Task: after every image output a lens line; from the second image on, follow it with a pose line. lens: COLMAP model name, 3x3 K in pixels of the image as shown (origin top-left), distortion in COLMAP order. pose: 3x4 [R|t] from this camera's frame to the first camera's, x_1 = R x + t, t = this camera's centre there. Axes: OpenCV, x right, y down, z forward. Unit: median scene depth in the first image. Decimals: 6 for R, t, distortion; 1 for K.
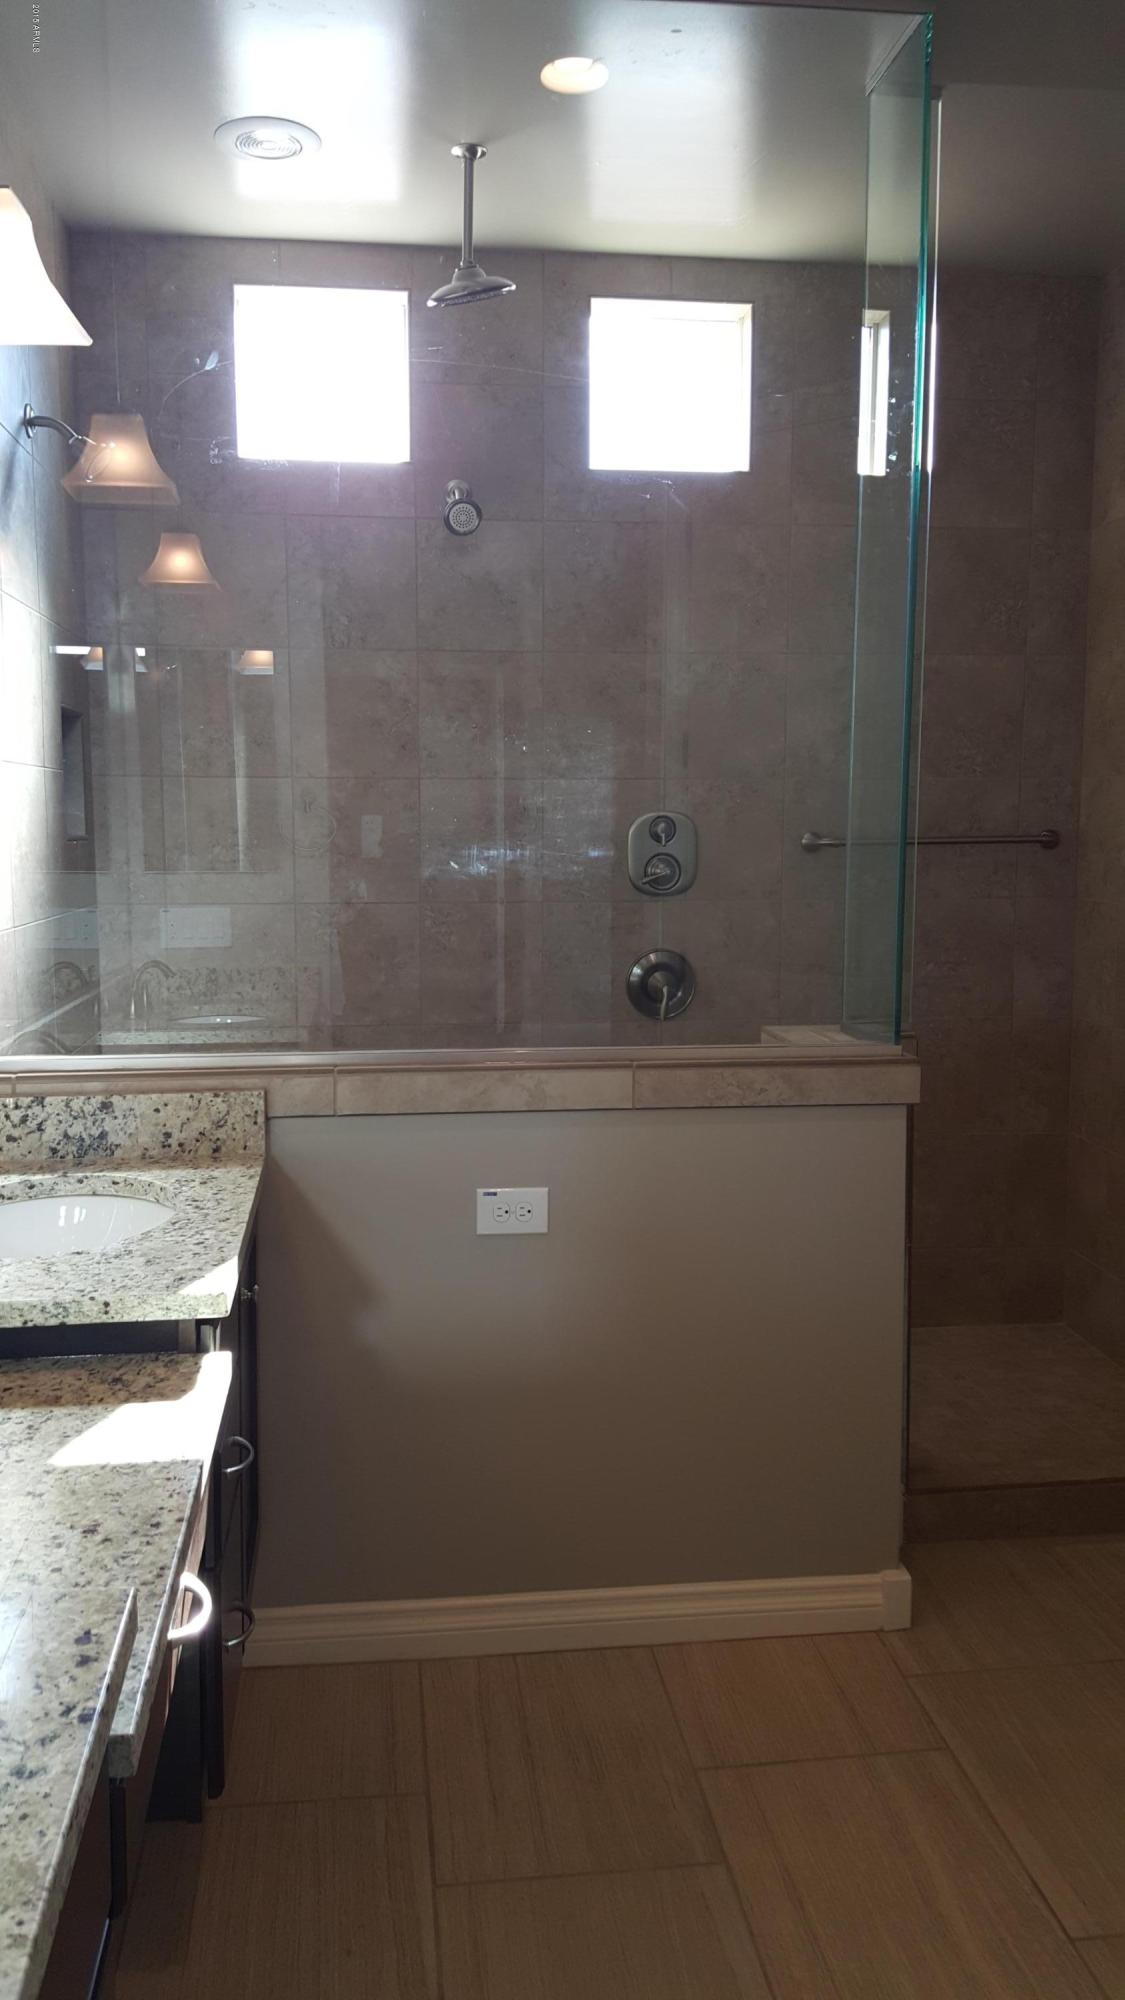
lens RADIAL K [[1435.6, 0, 557.5], [0, 1435.6, 970.9], [0, 0, 1]] dist [0.113171, -0.140258]
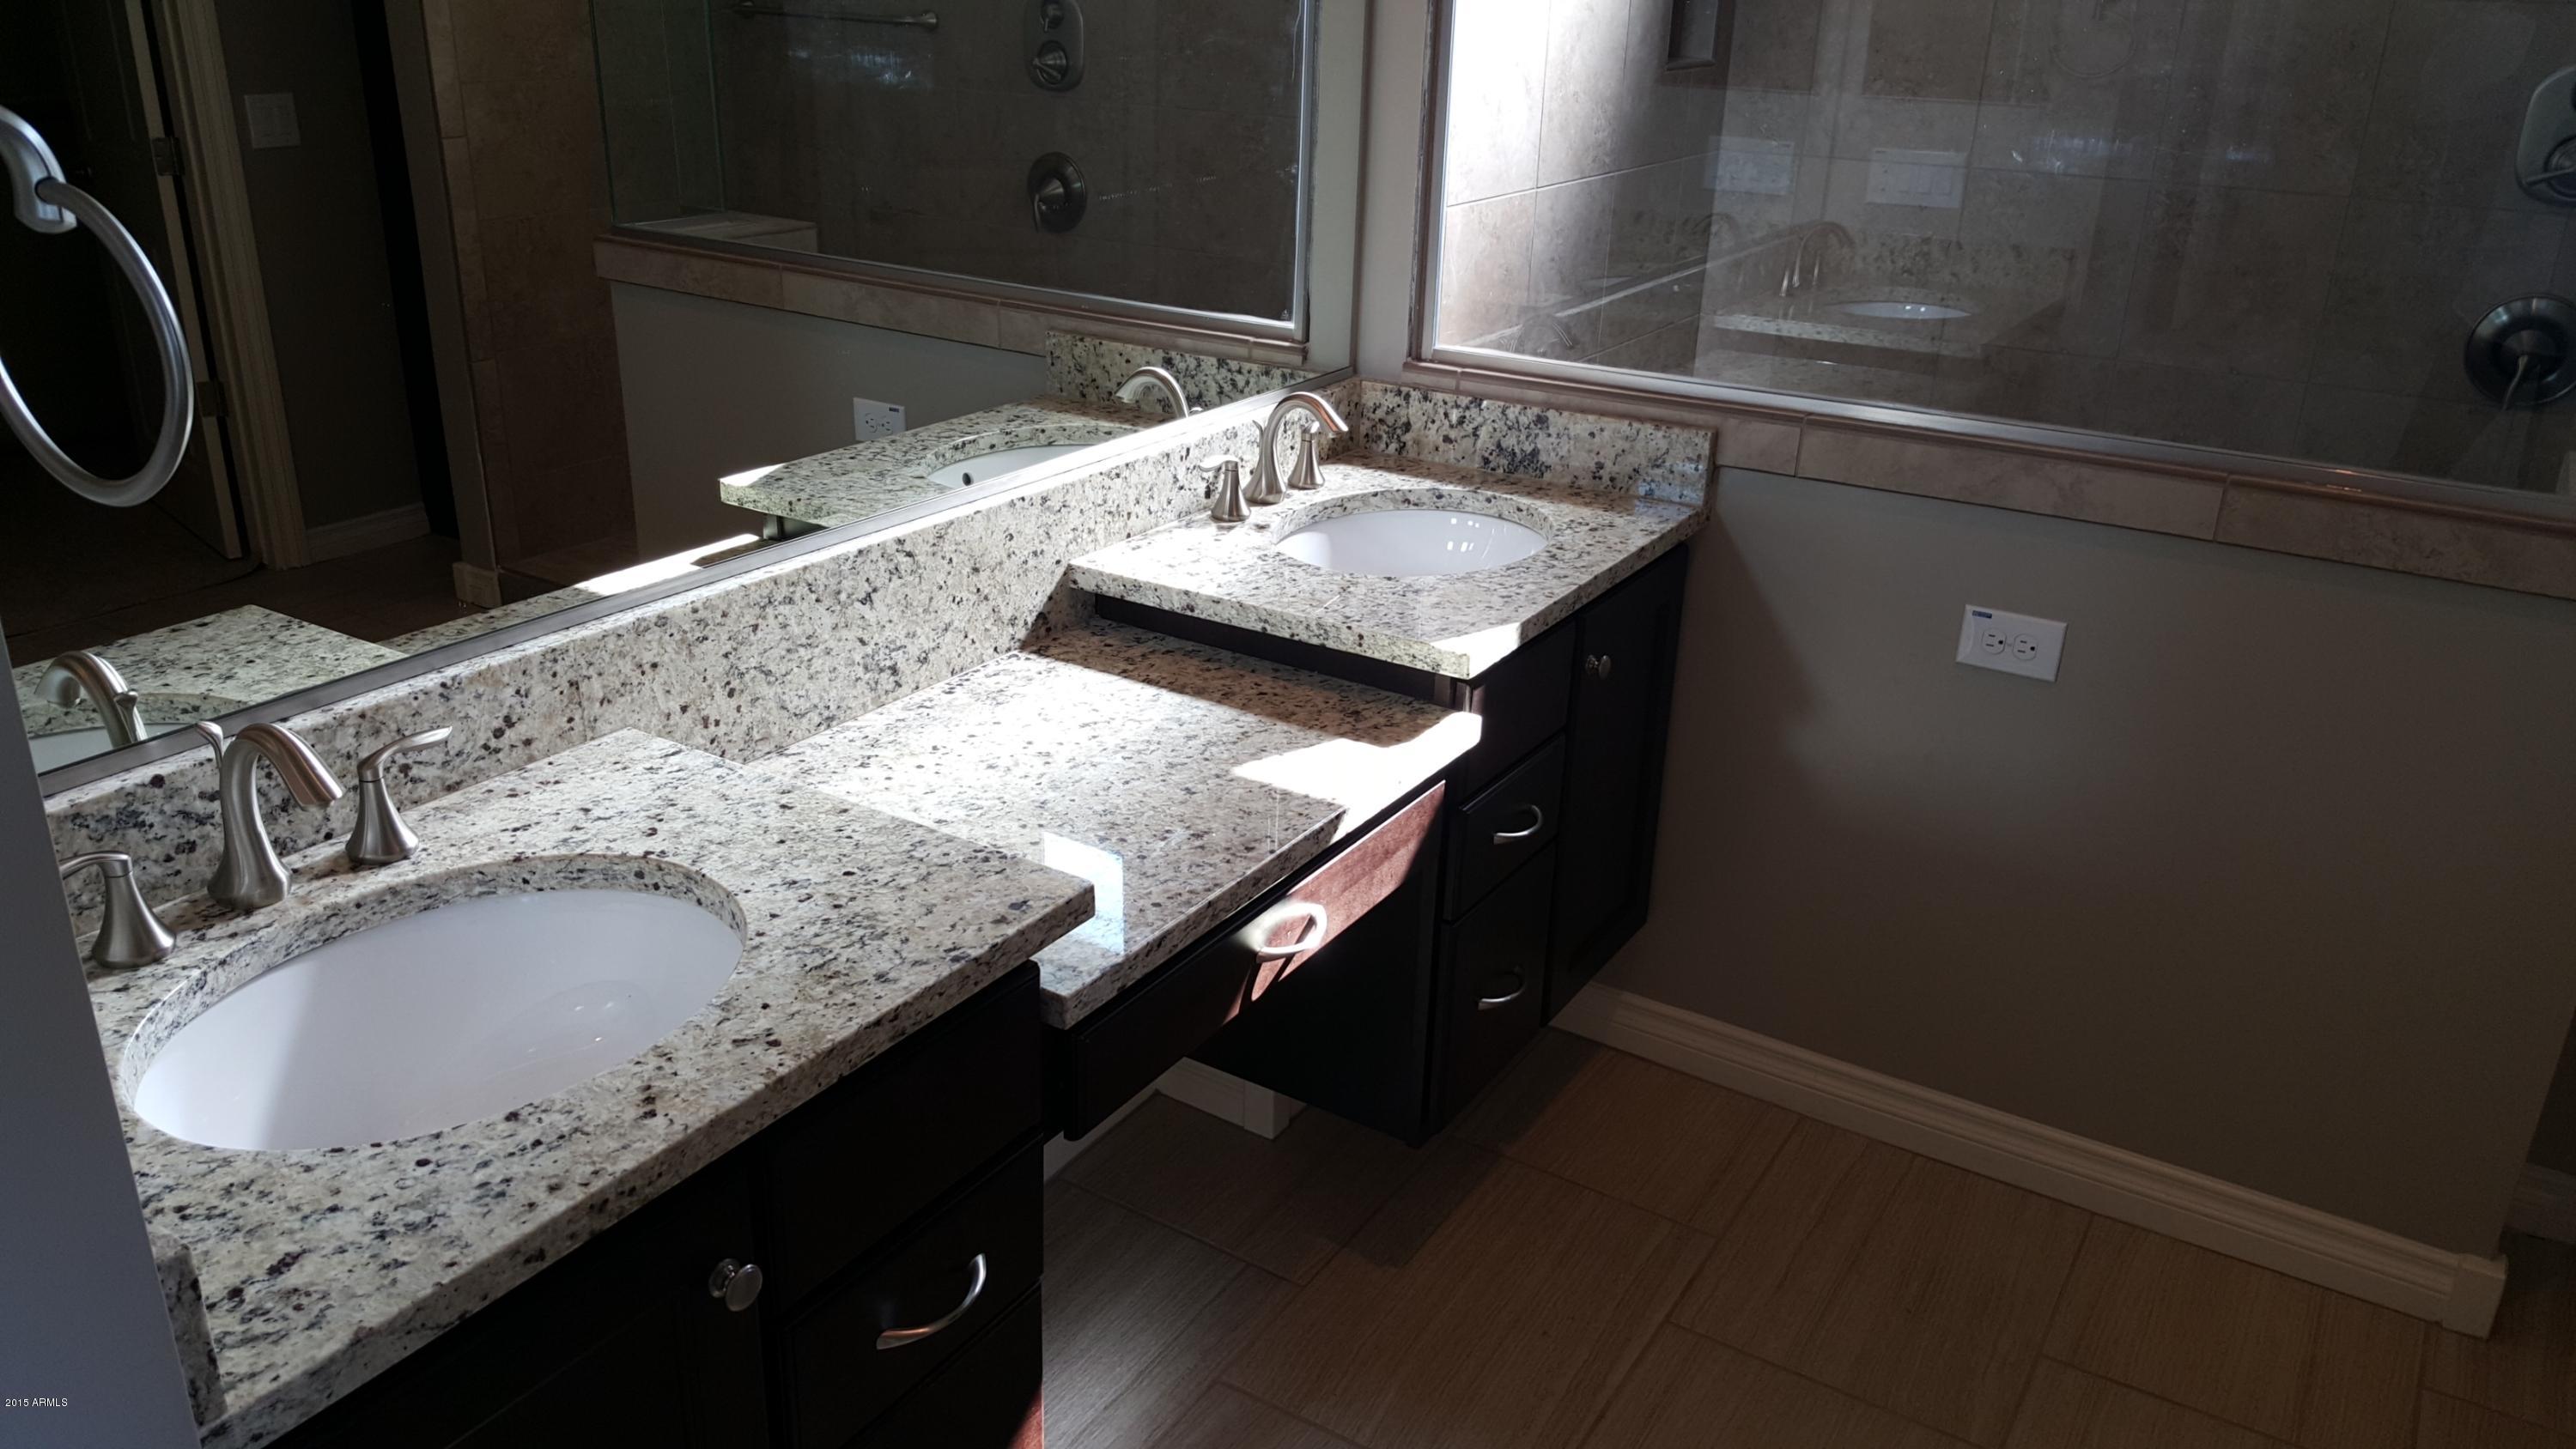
lens RADIAL K [[1848.7, 0, 1288.0], [0, 1848.7, 724.5], [0, 0, 1]] dist [0.113171, -0.140258]
pose [[0.785550, 0.254636, -0.563978, 0.248589], [-0.091246, 0.949113, 0.301429, -0.056864], [0.612033, -0.185327, 0.768810, 0.007187]]
